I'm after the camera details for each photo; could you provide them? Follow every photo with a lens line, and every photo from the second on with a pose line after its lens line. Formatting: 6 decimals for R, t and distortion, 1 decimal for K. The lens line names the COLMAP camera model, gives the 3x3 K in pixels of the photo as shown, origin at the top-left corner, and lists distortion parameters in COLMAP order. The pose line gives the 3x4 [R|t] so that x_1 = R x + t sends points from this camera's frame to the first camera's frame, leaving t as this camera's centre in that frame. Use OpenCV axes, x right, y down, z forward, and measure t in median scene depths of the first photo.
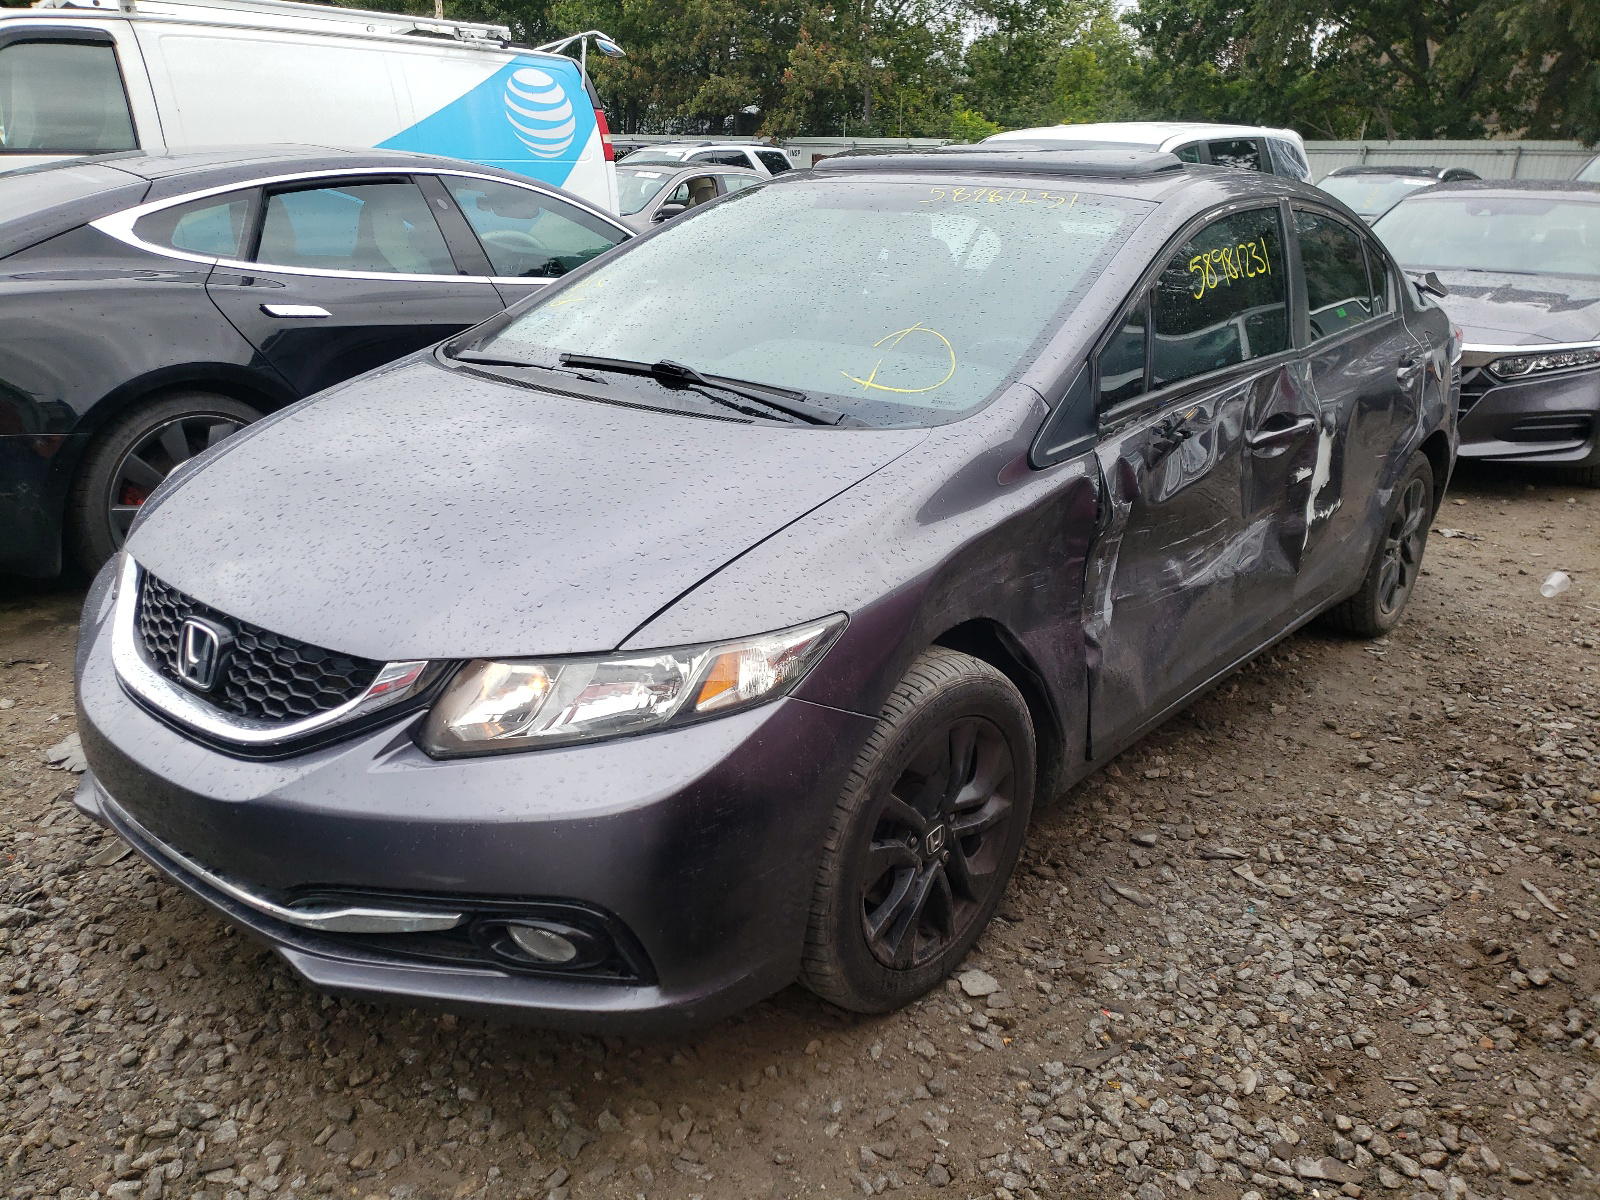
lens RADIAL K [[1205.2, 0, 800.0], [0, 1205.2, 600.0], [0, 0, 1]] dist [0.053452, -0.006490]
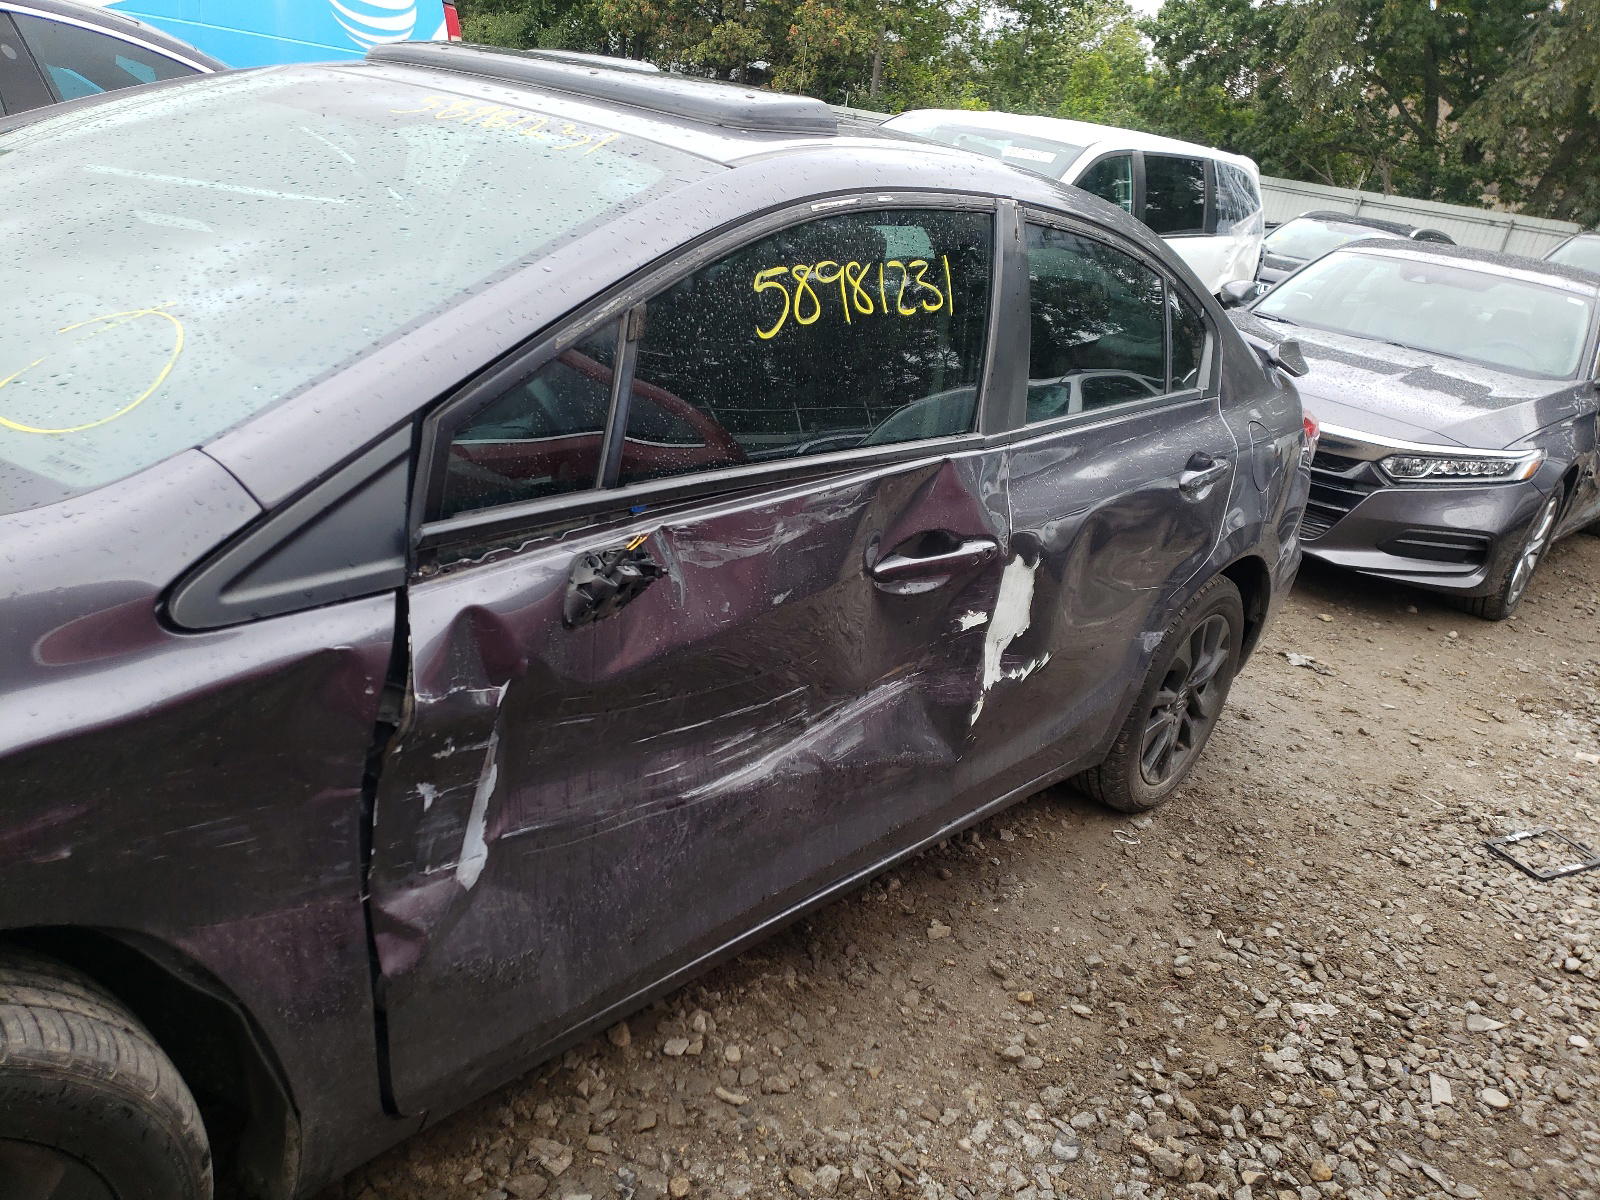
lens RADIAL K [[1217.2, 0, 800.6], [0, 1217.2, 574.6], [0, 0, 1]] dist [0.041474, 0.004476]
pose [[0.989752, 0.138939, 0.032982, 0.219900], [-0.139057, 0.990284, 0.001313, -0.086451], [-0.032479, -0.005886, 0.999455, 0.252831]]
